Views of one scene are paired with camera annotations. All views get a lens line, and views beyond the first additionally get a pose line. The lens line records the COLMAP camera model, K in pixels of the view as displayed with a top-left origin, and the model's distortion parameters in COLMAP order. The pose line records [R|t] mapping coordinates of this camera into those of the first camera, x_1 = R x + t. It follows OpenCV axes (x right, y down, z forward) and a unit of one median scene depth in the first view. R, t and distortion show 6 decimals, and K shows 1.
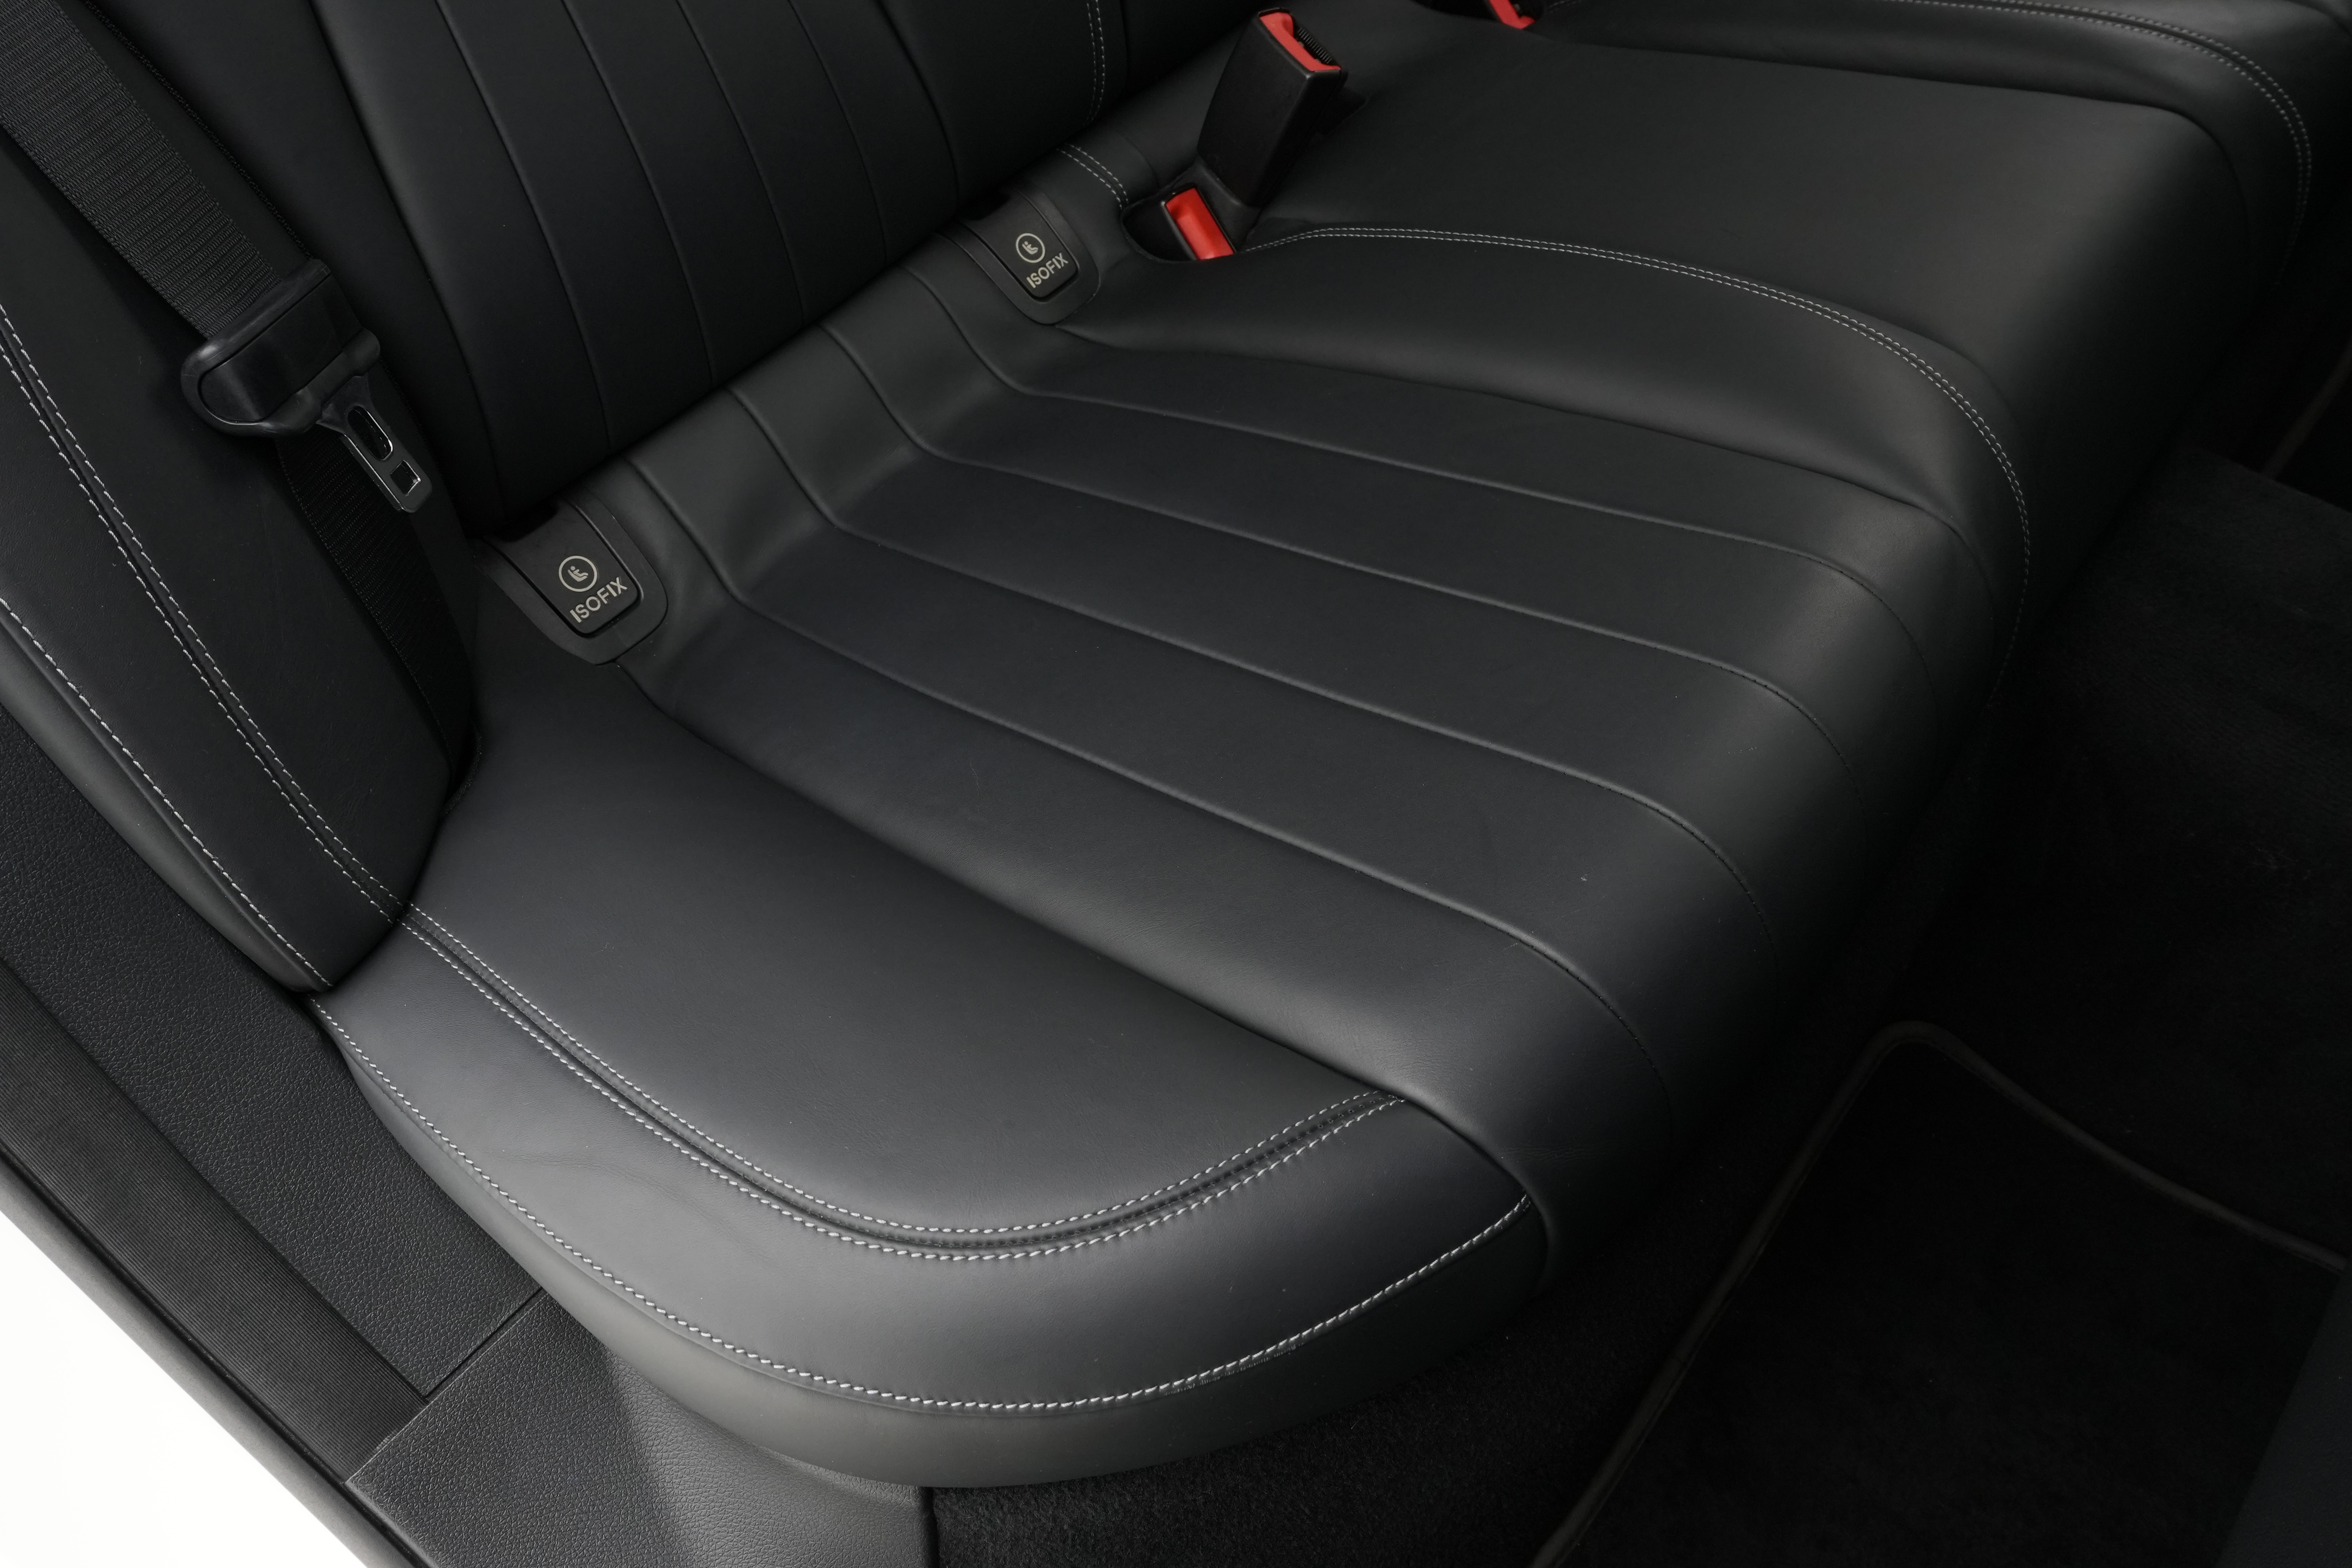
lens RADIAL K [[1811.8, 0, 1175.7], [0, 1811.8, 779.8], [0, 0, 1]] dist [-0.015262, 0.019399]
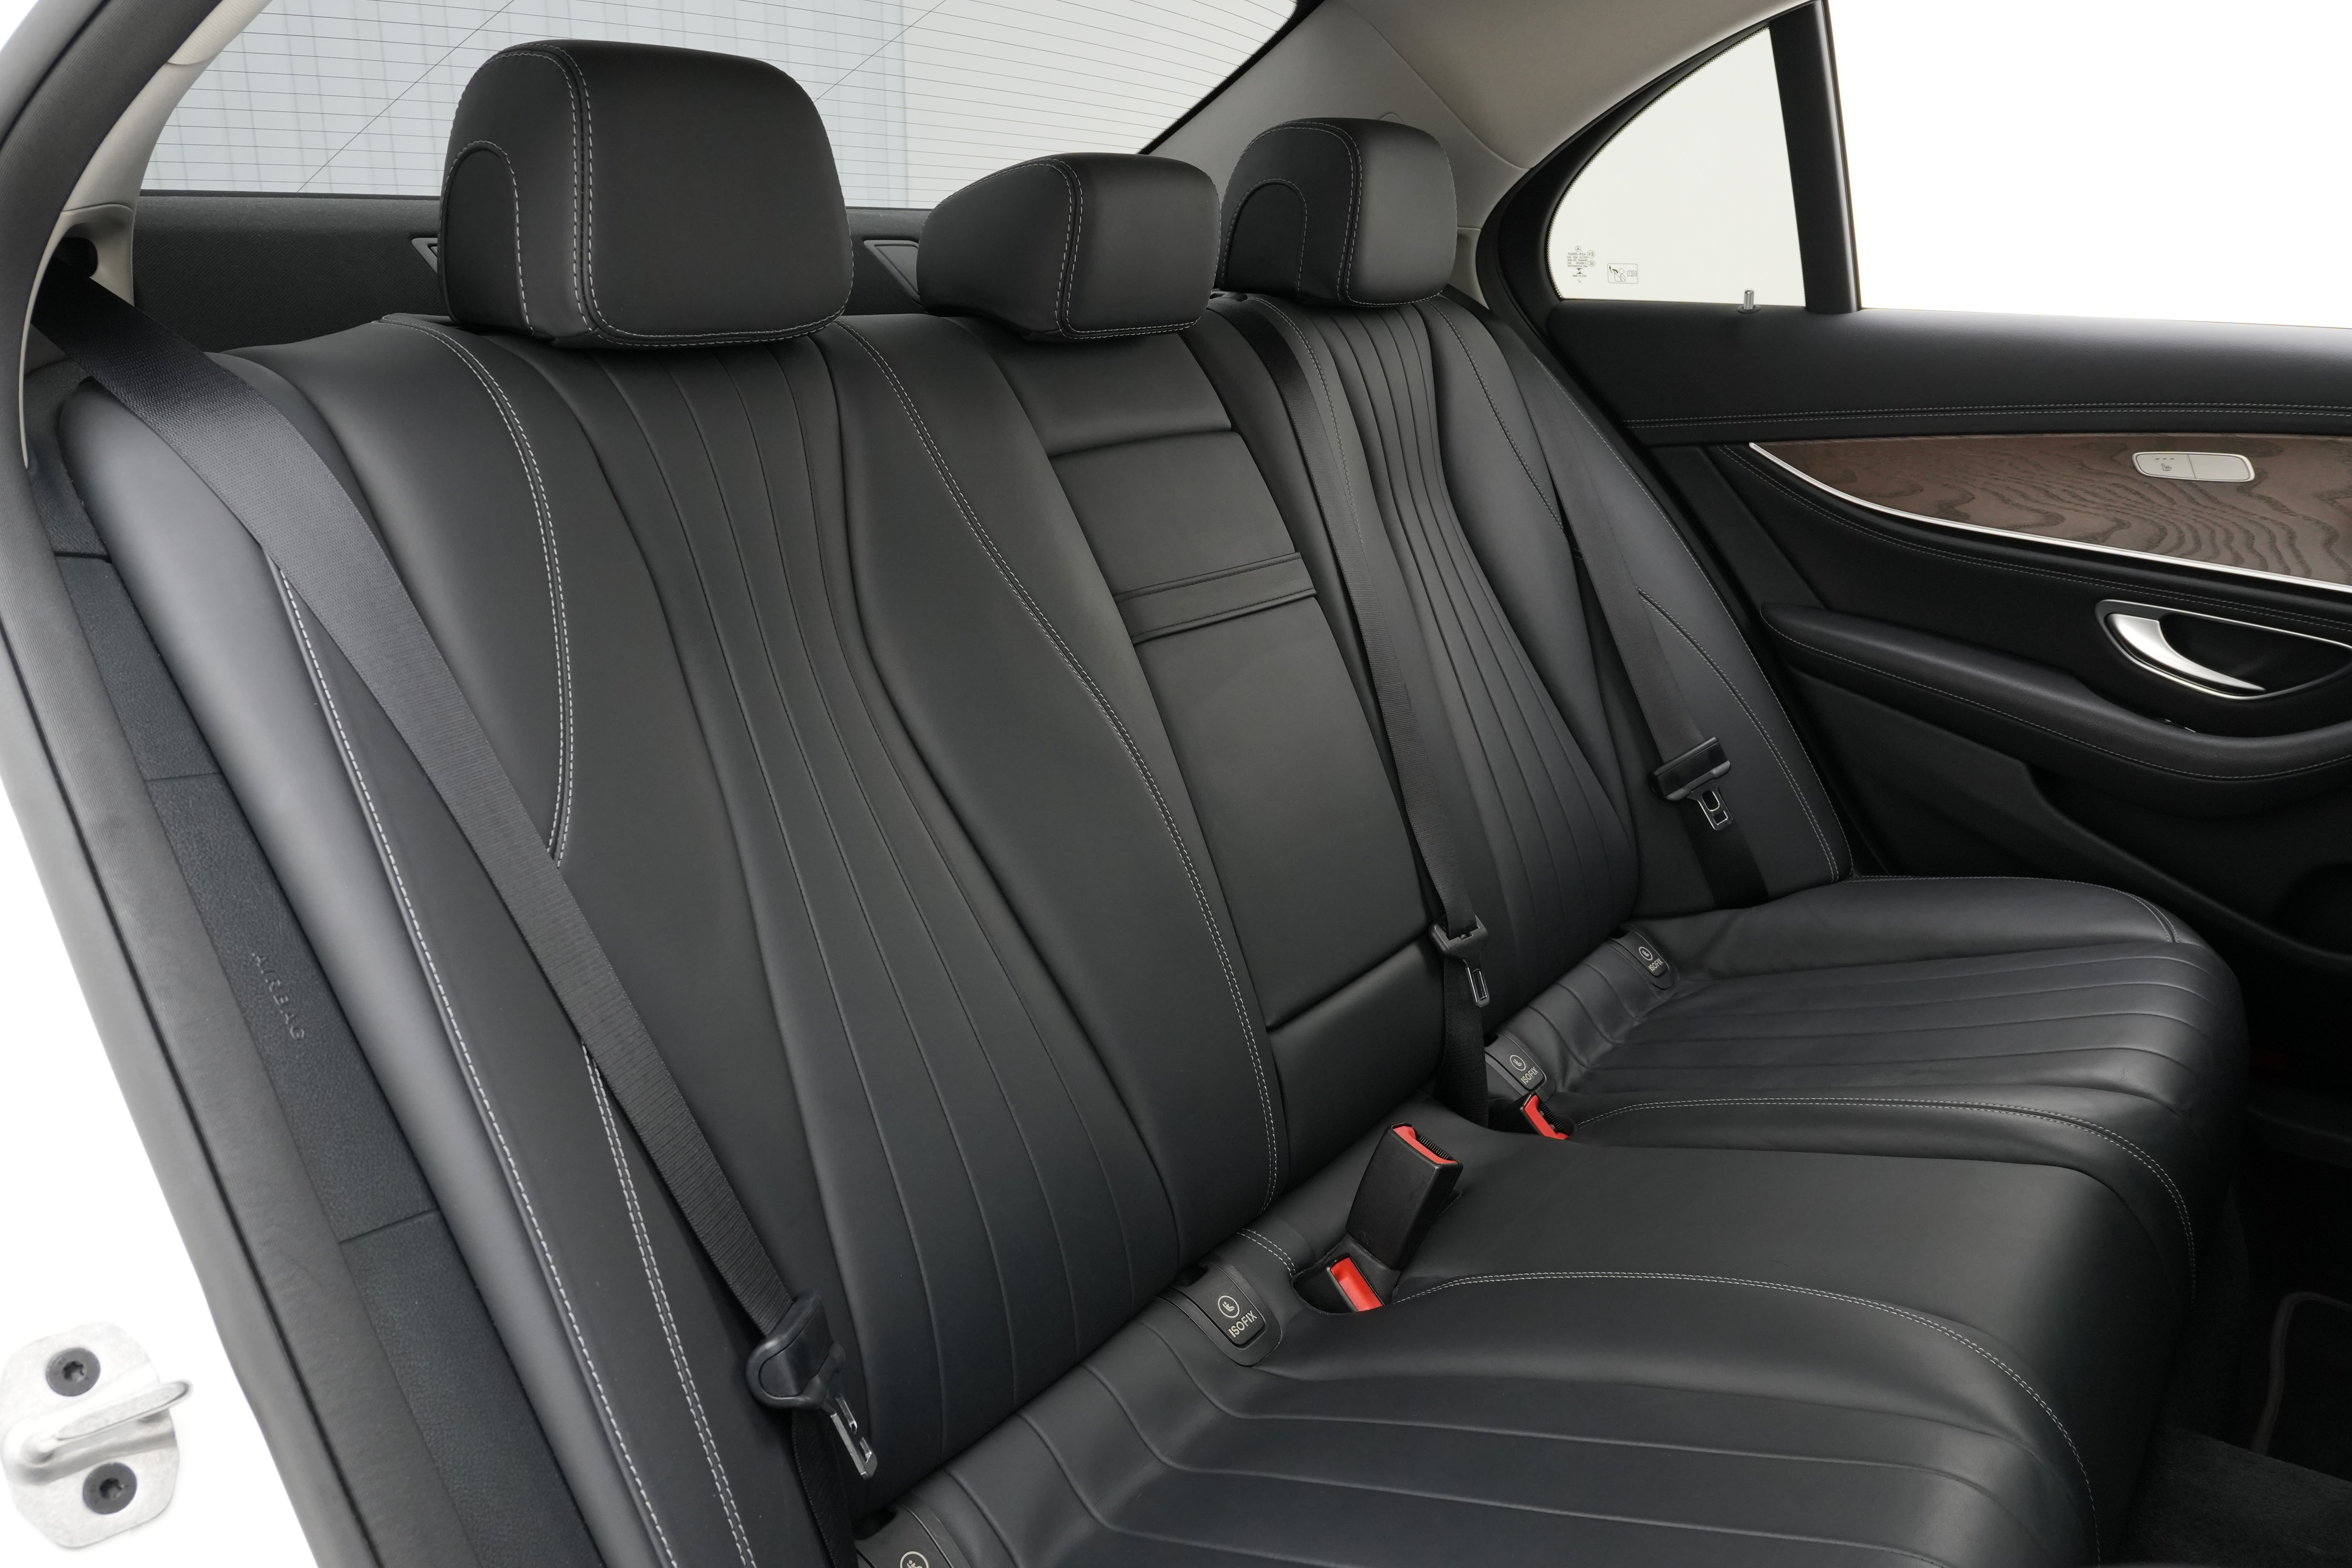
lens RADIAL K [[1811.8, 0, 1180.8], [0, 1811.8, 788.7], [0, 0, 1]] dist [-0.015262, 0.019399]
pose [[0.998045, -0.023543, 0.057897, -0.182391], [0.052948, 0.810681, -0.583089, 0.150765], [-0.033208, 0.585015, 0.810343, -0.236728]]
